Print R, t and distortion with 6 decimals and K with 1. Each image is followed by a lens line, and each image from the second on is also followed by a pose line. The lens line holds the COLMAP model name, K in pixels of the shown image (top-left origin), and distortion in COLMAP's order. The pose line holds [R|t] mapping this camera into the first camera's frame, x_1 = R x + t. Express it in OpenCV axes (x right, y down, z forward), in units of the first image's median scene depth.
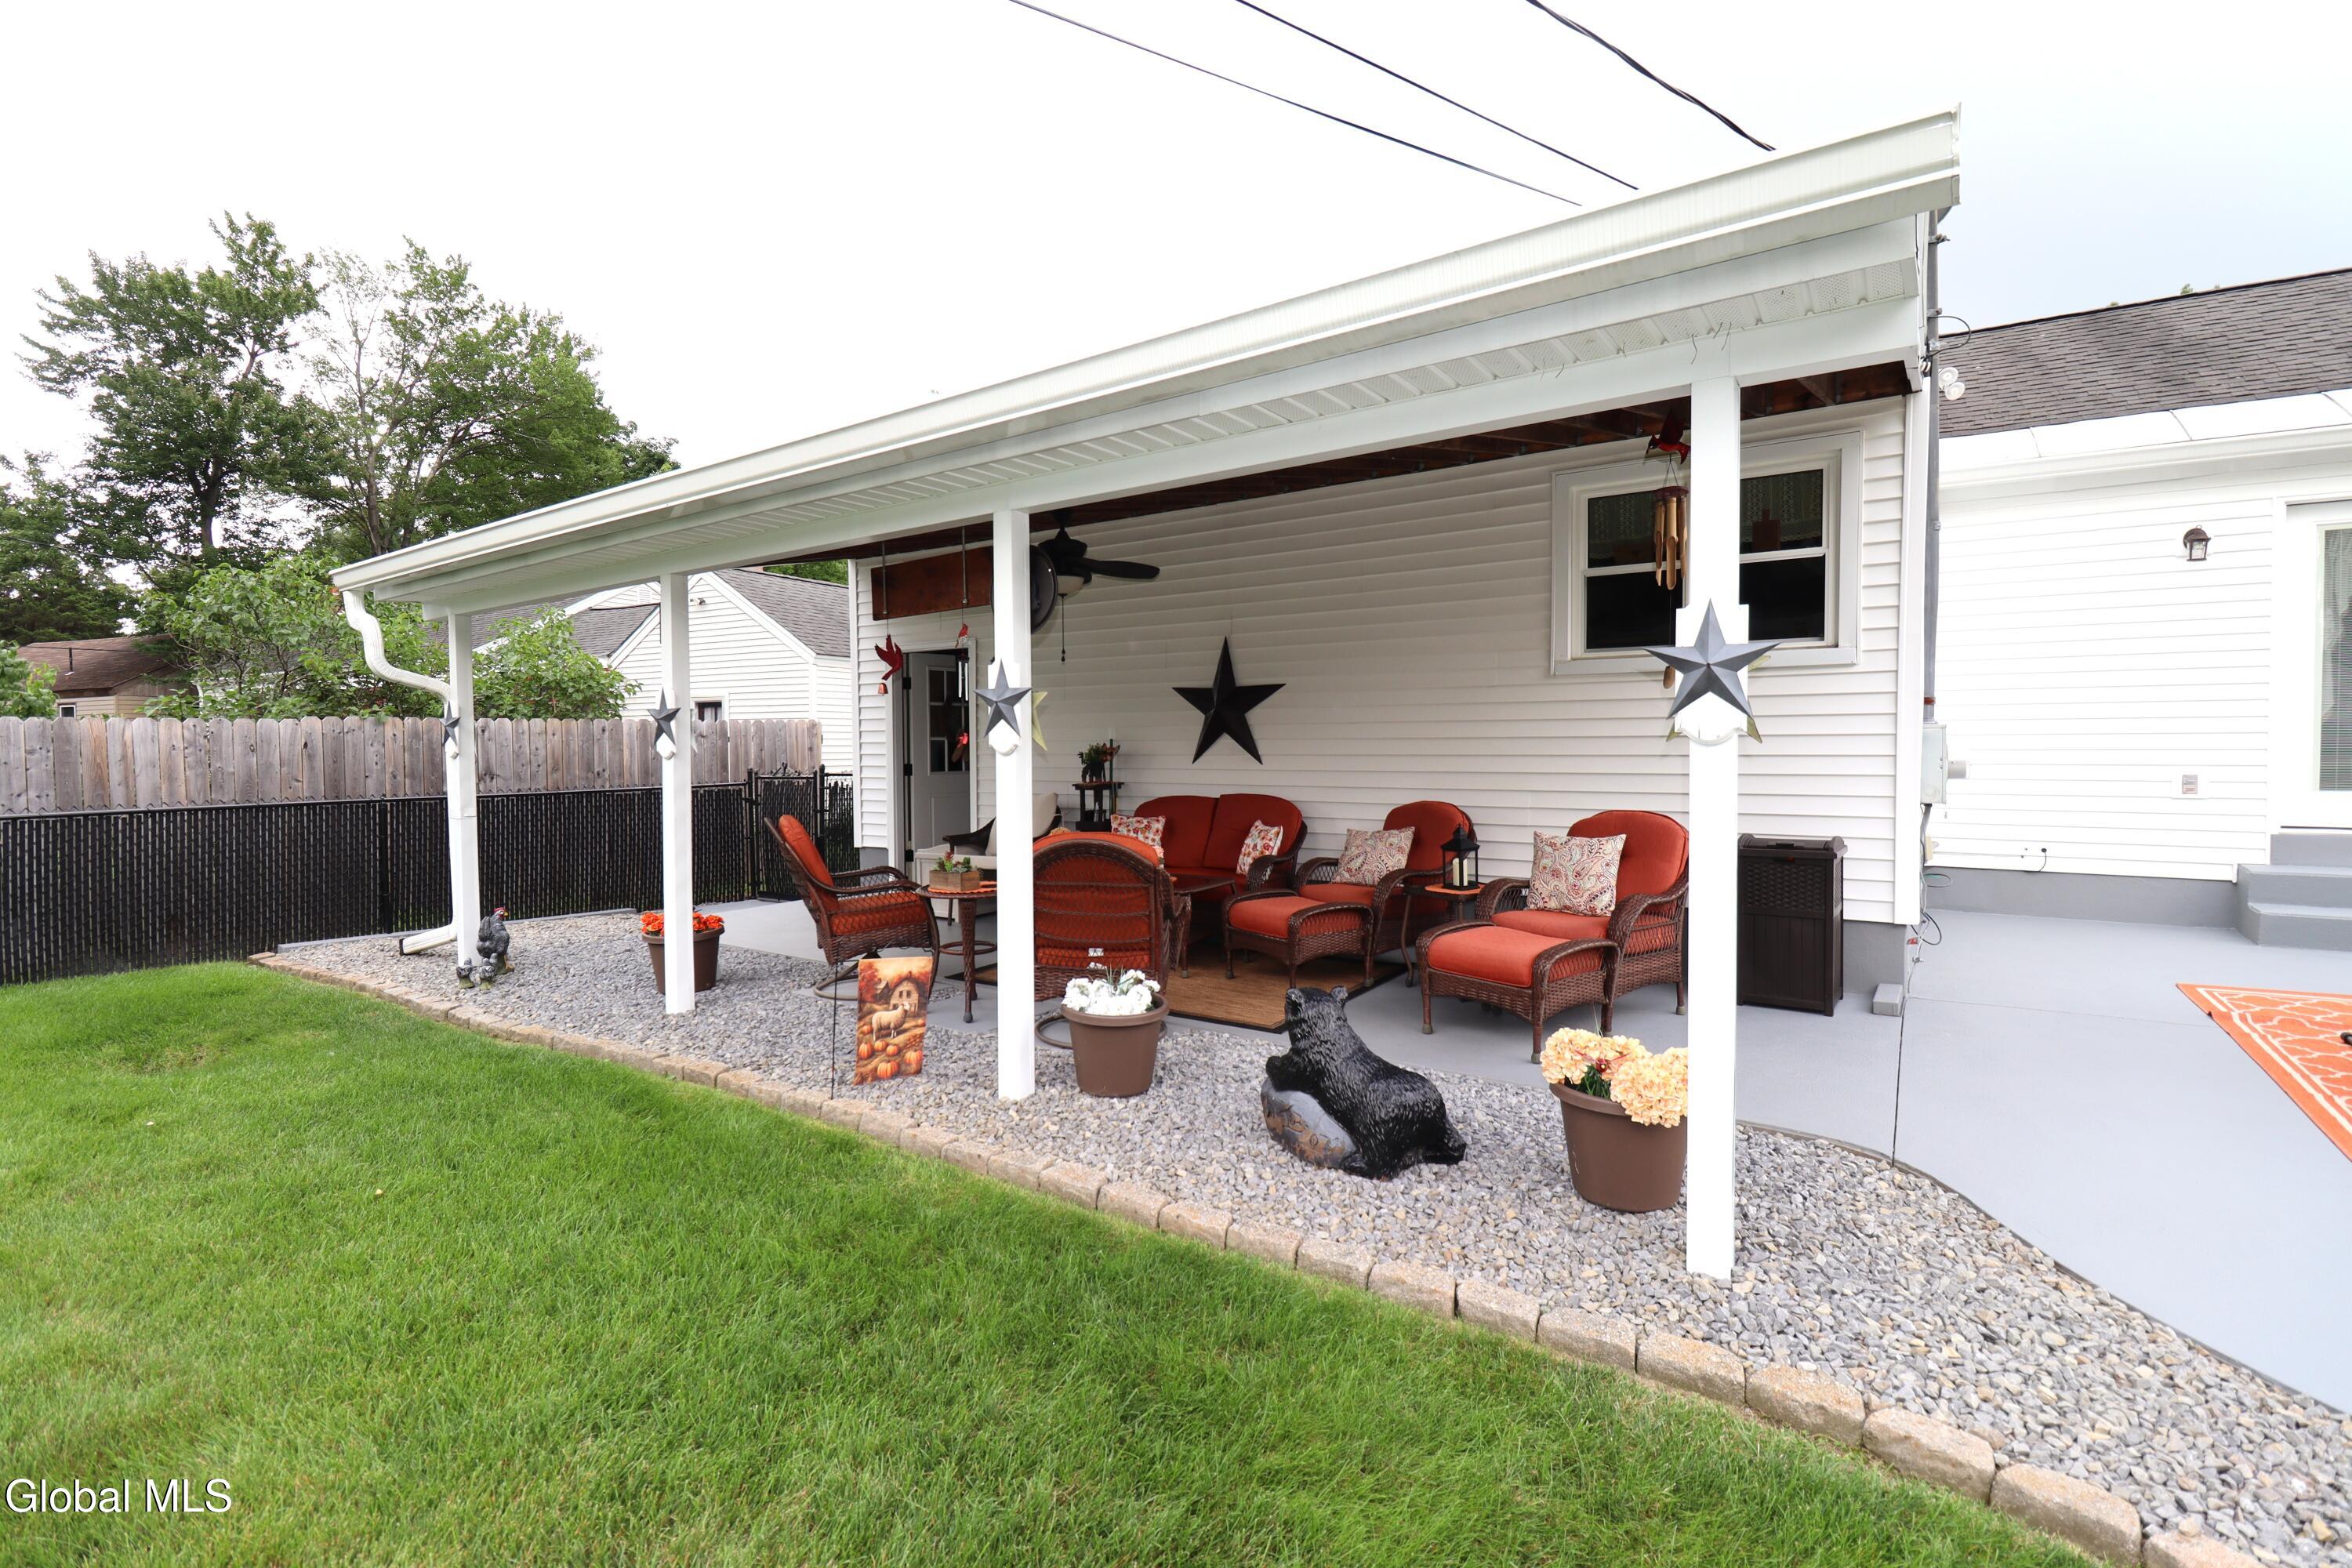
lens RADIAL K [[1087.7, 0, 1172.5], [0, 1087.7, 780.2], [0, 0, 1]] dist [0.002344, -0.015061]
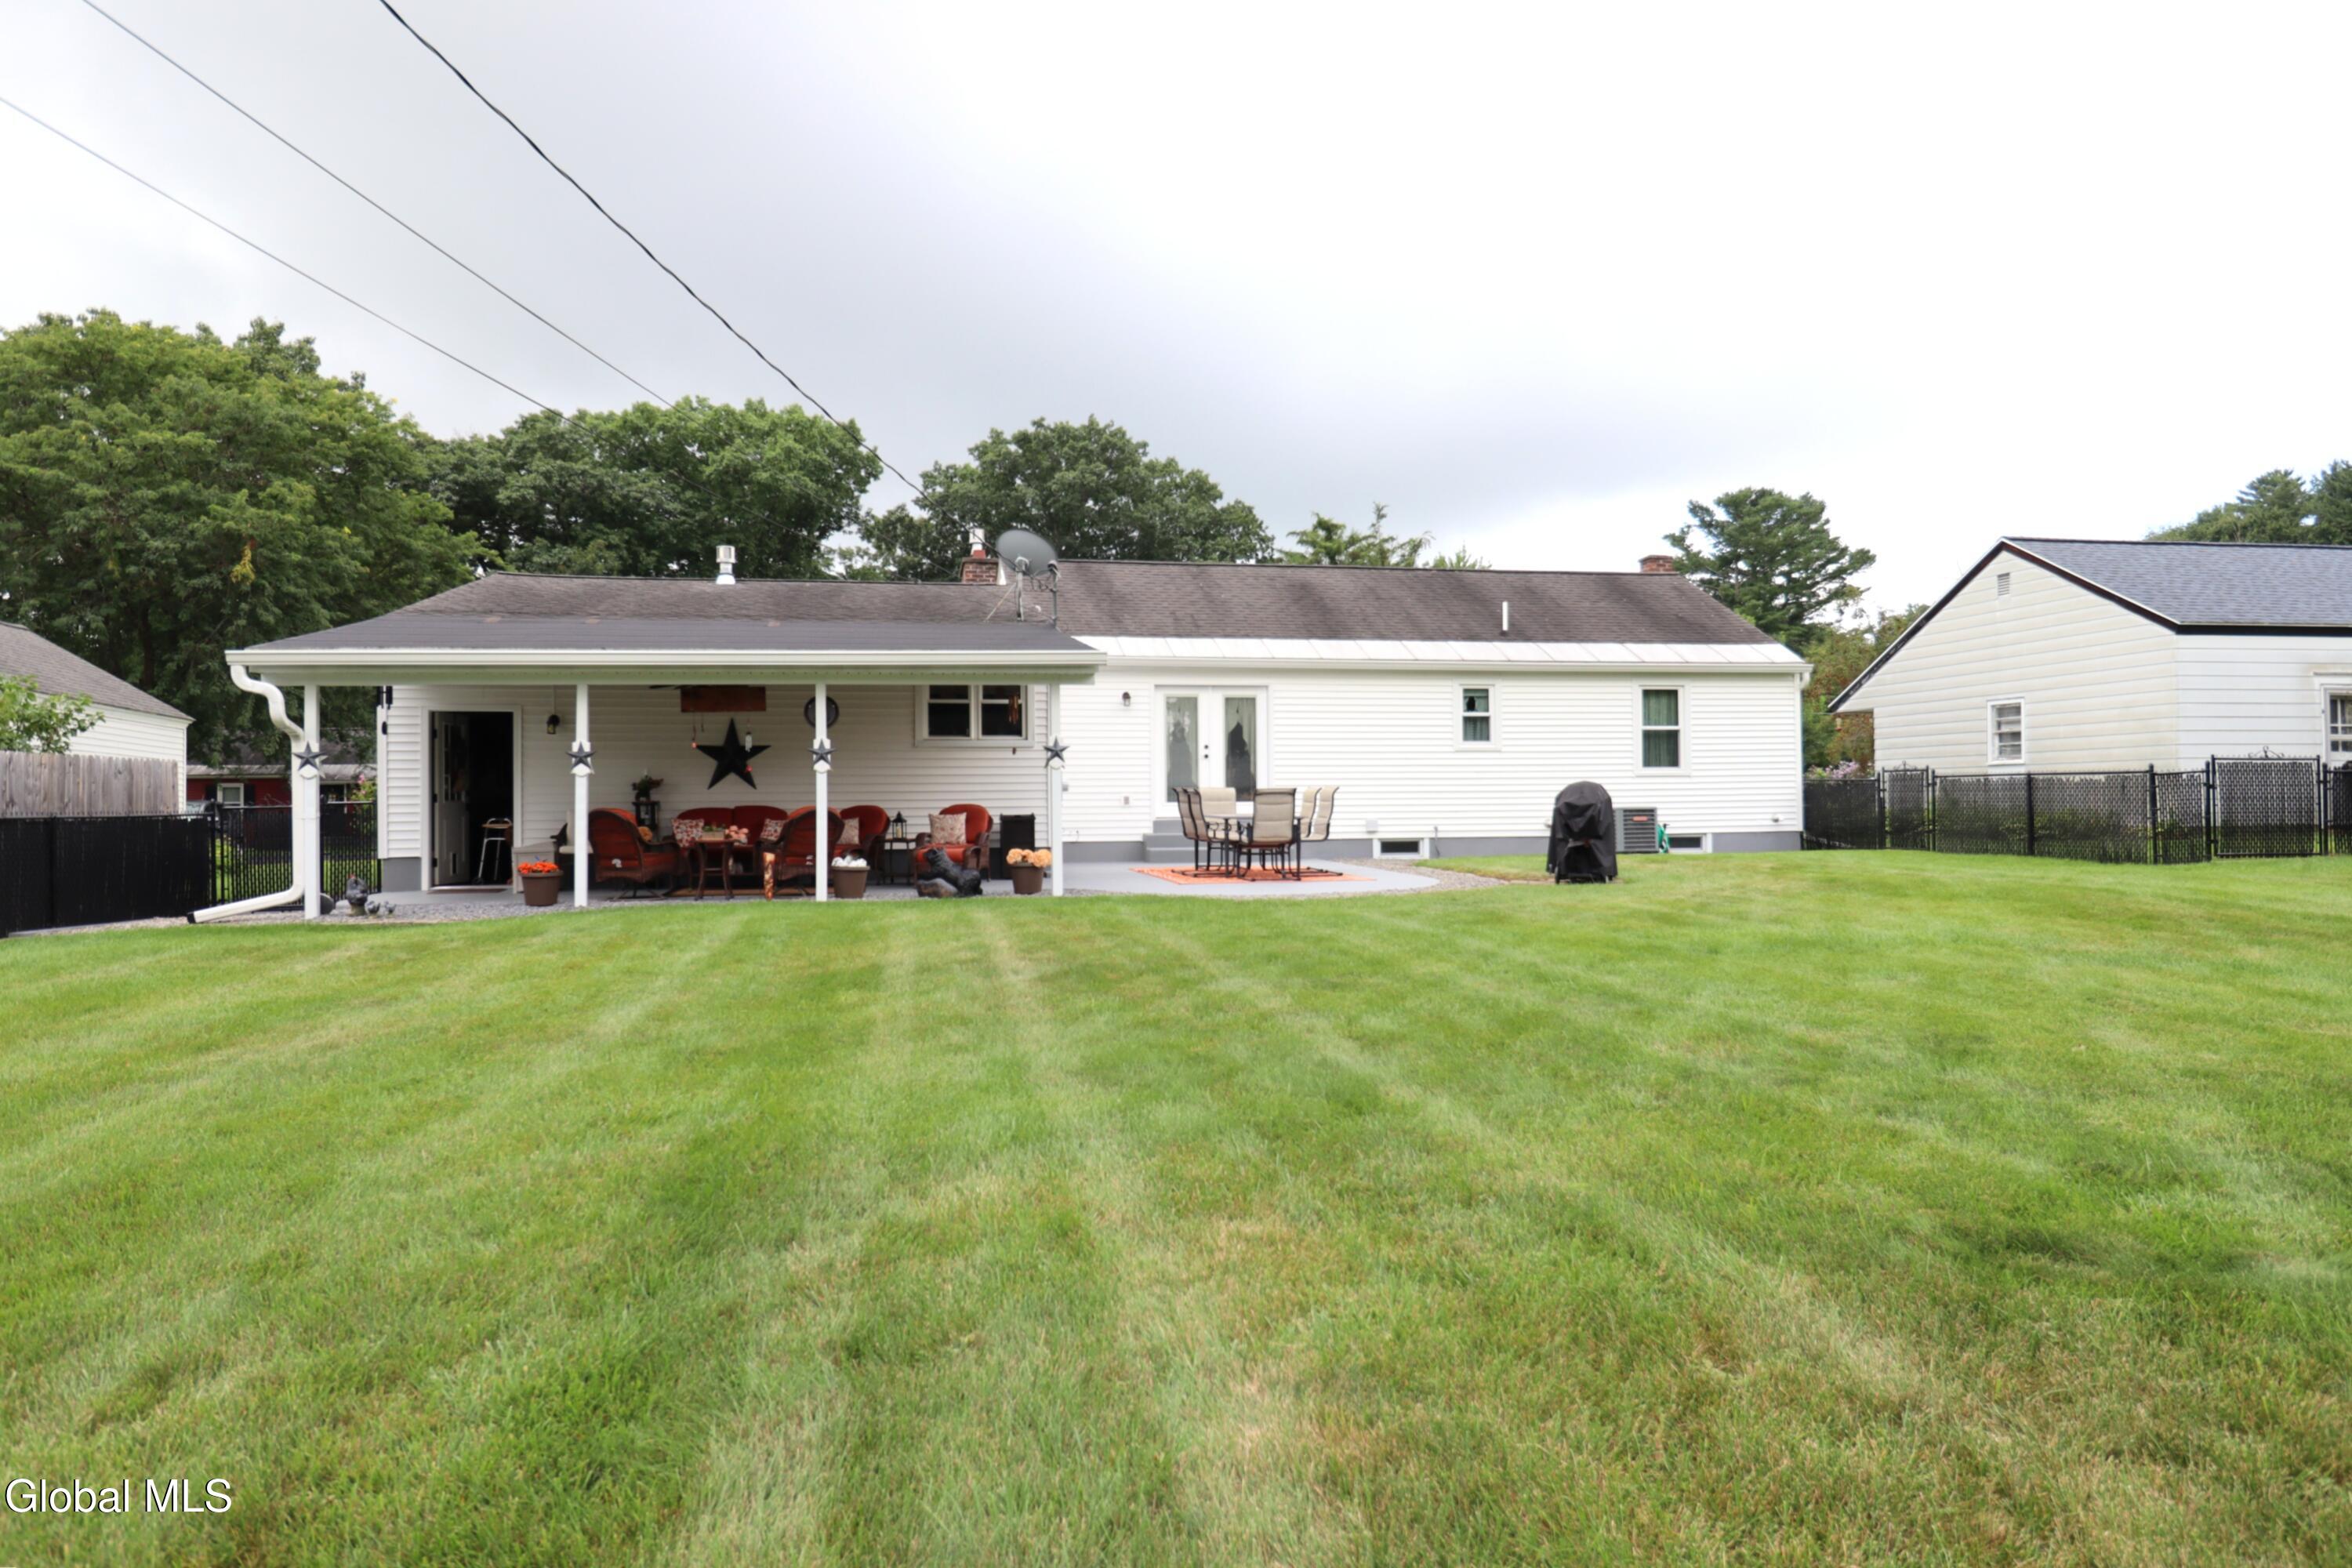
lens RADIAL K [[1458.1, 0, 1176.0], [0, 1458.1, 784.0], [0, 0, 1]] dist [0.009414, -0.011163]
pose [[0.689308, 0.010794, 0.724388, -1.169916], [0.030835, 0.998546, -0.044221, 0.102742], [-0.723812, 0.052818, 0.687972, -1.153555]]
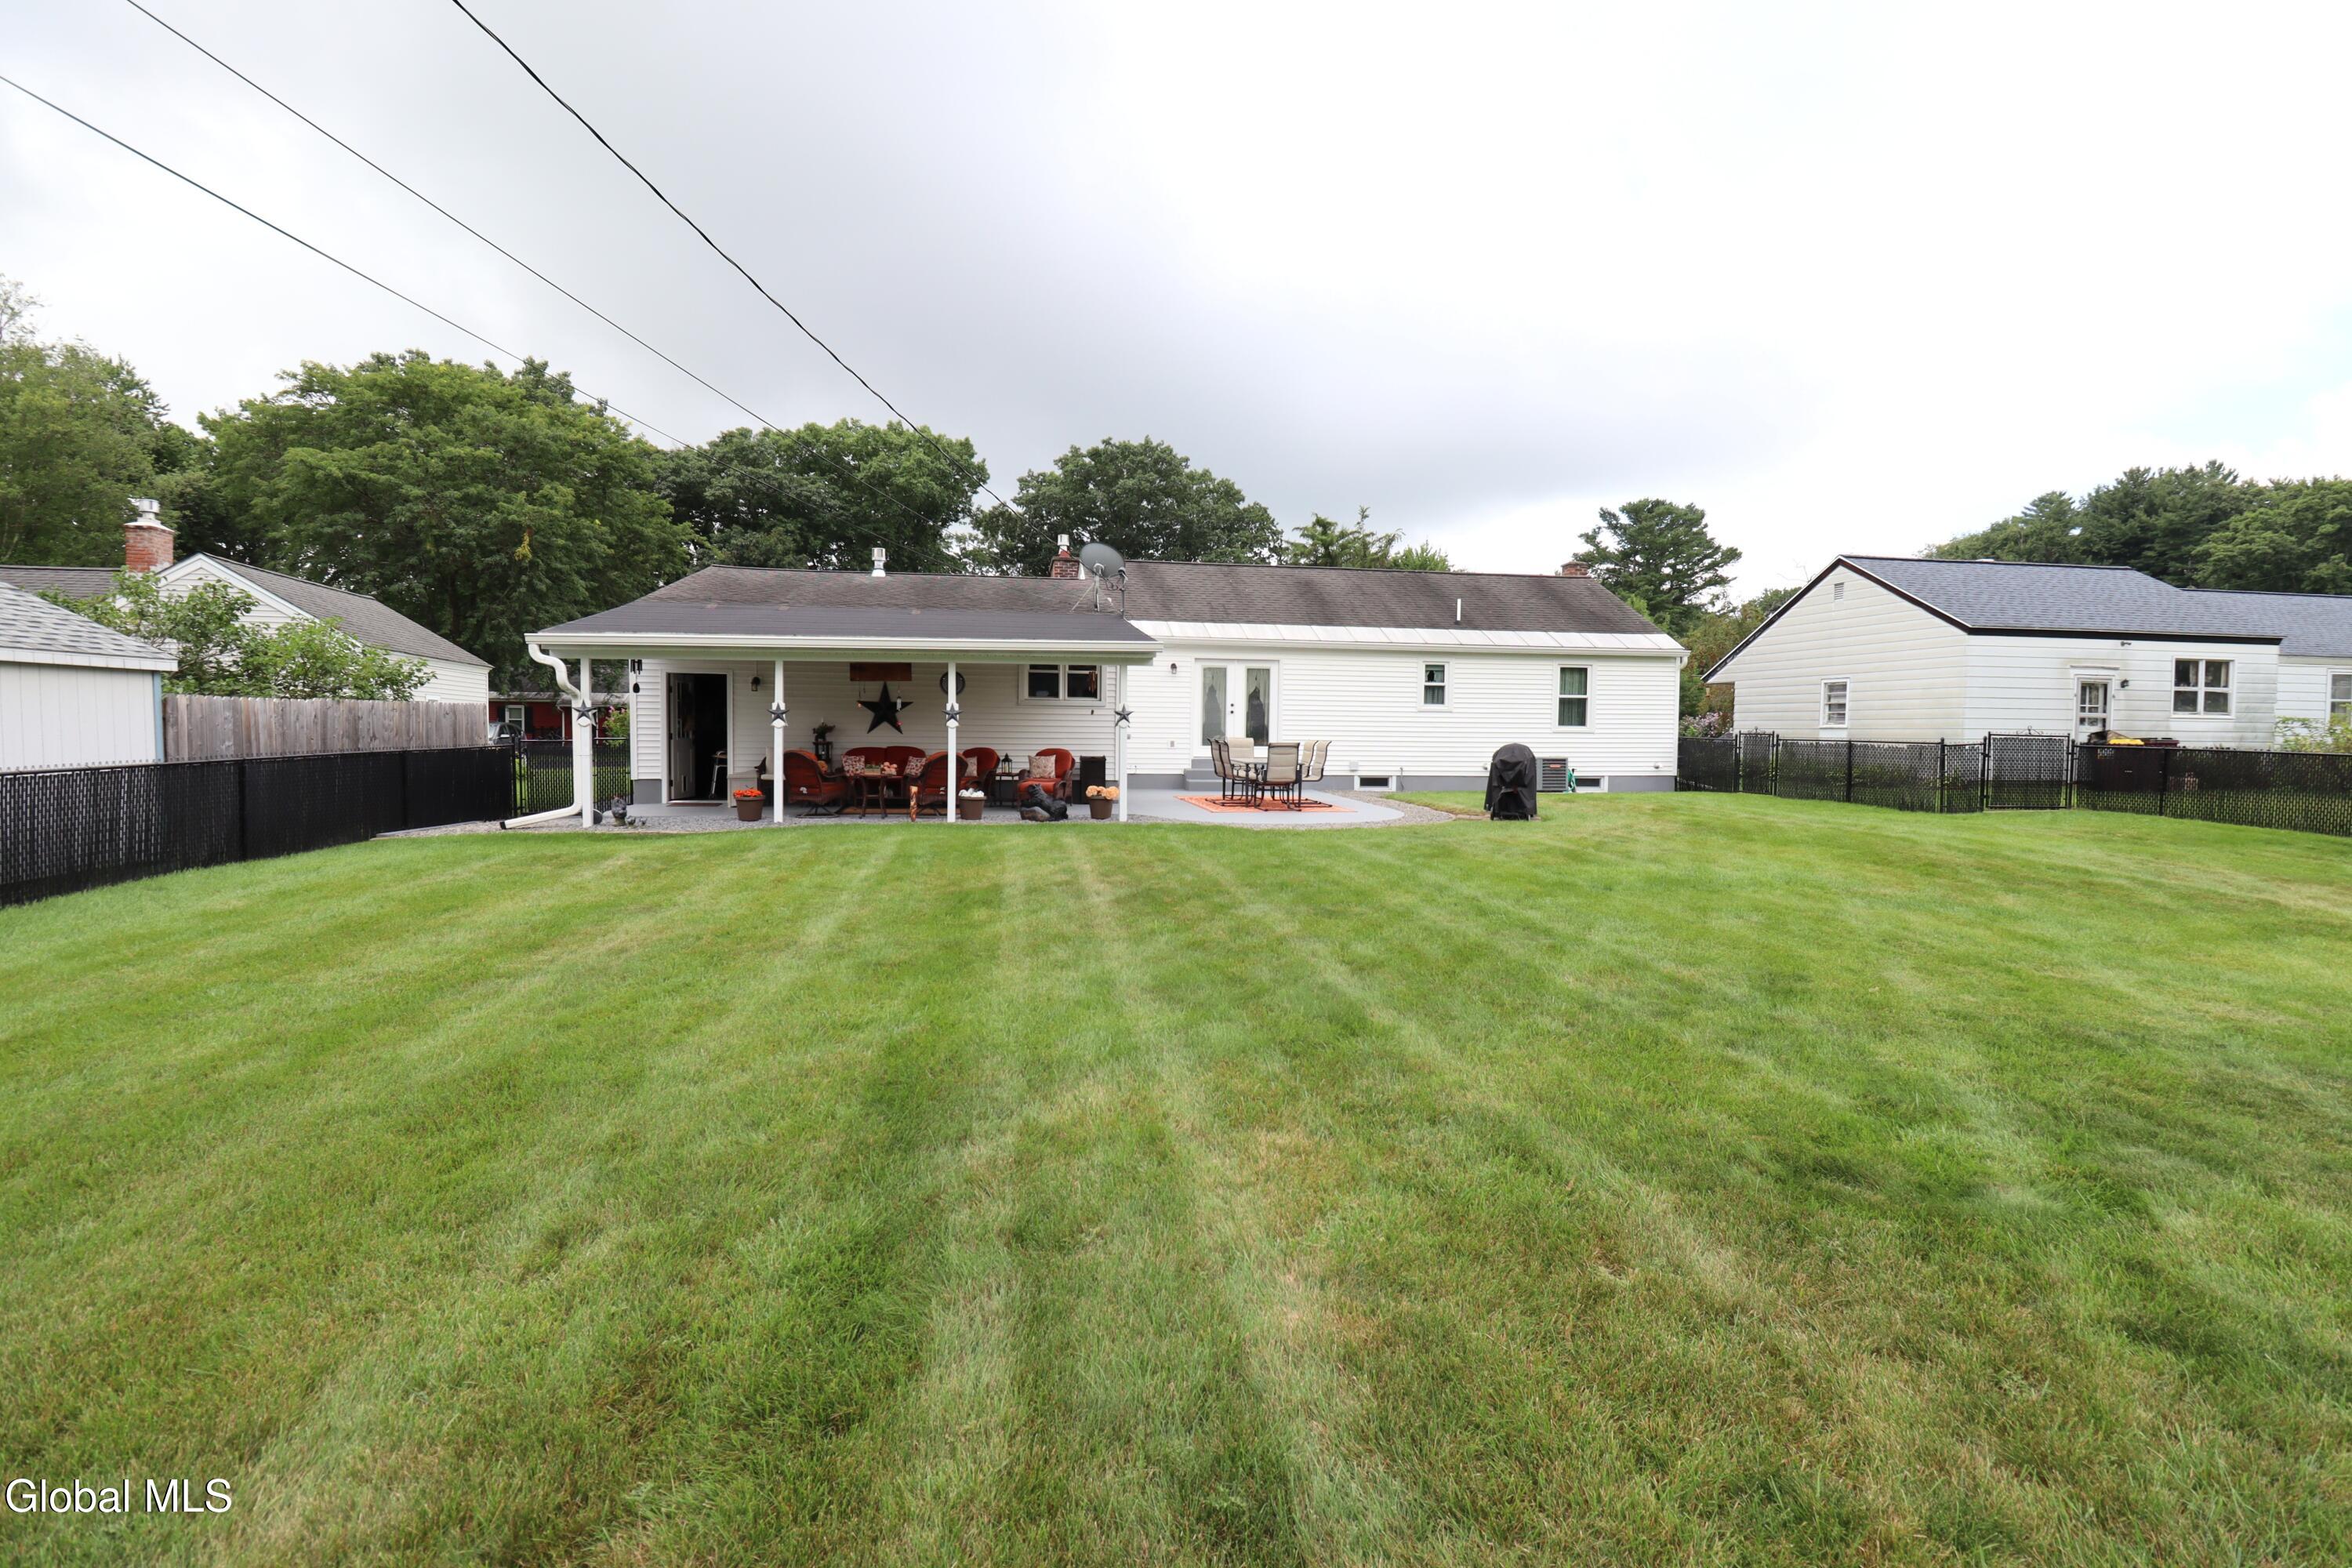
lens RADIAL K [[1087.7, 0, 1172.5], [0, 1087.7, 780.2], [0, 0, 1]] dist [0.002344, -0.015061]
pose [[0.709368, -0.018817, 0.704587, -1.198670], [0.009479, 0.999808, 0.017157, 0.051411], [-0.704775, -0.005492, 0.709410, -1.160778]]
